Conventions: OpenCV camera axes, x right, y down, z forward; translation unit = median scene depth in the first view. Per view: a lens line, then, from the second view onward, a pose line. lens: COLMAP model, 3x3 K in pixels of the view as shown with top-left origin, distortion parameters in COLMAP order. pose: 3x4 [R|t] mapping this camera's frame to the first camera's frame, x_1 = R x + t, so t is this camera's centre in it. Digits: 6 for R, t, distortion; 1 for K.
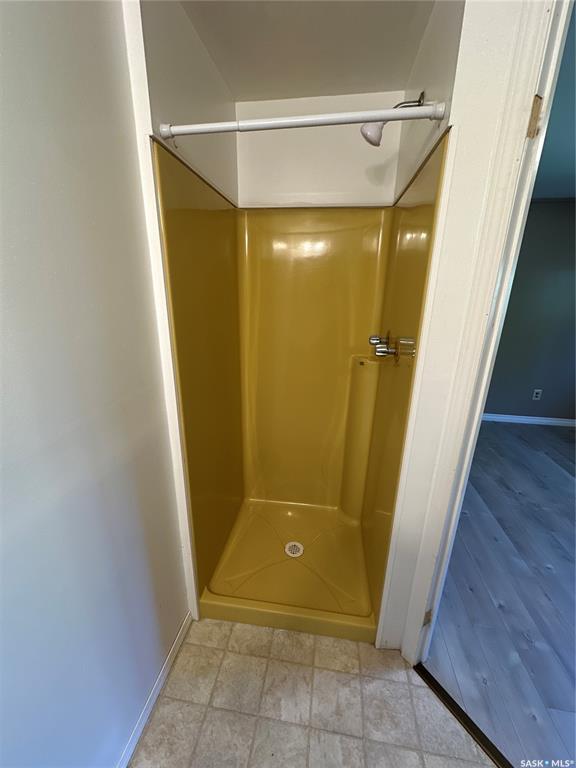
lens RADIAL K [[306.3, 0, 288.0], [0, 306.3, 384.0], [0, 0, 1]] dist [-0.003384, 0.000382]
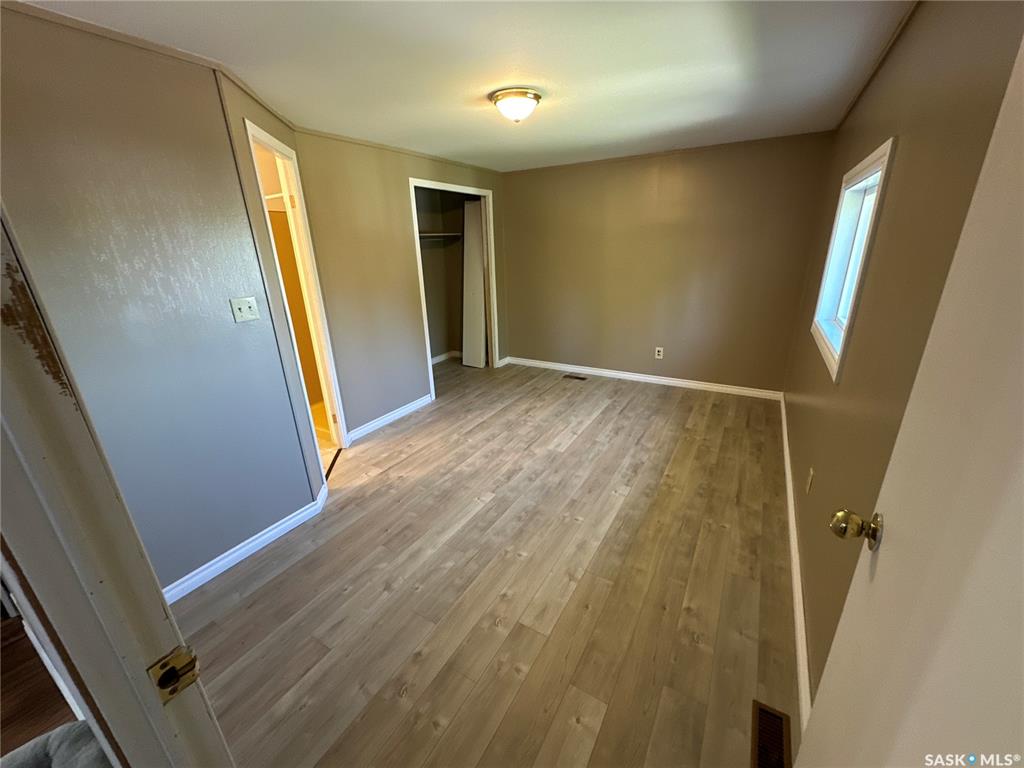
lens RADIAL K [[408.4, 0, 511.2], [0, 408.4, 384.0], [0, 0, 1]] dist [-0.003384, 0.000382]
pose [[0.924262, 0.092415, -0.370404, 1.254417], [-0.078921, 0.995552, 0.051456, 0.149069], [0.373511, -0.018326, 0.927445, -0.537944]]
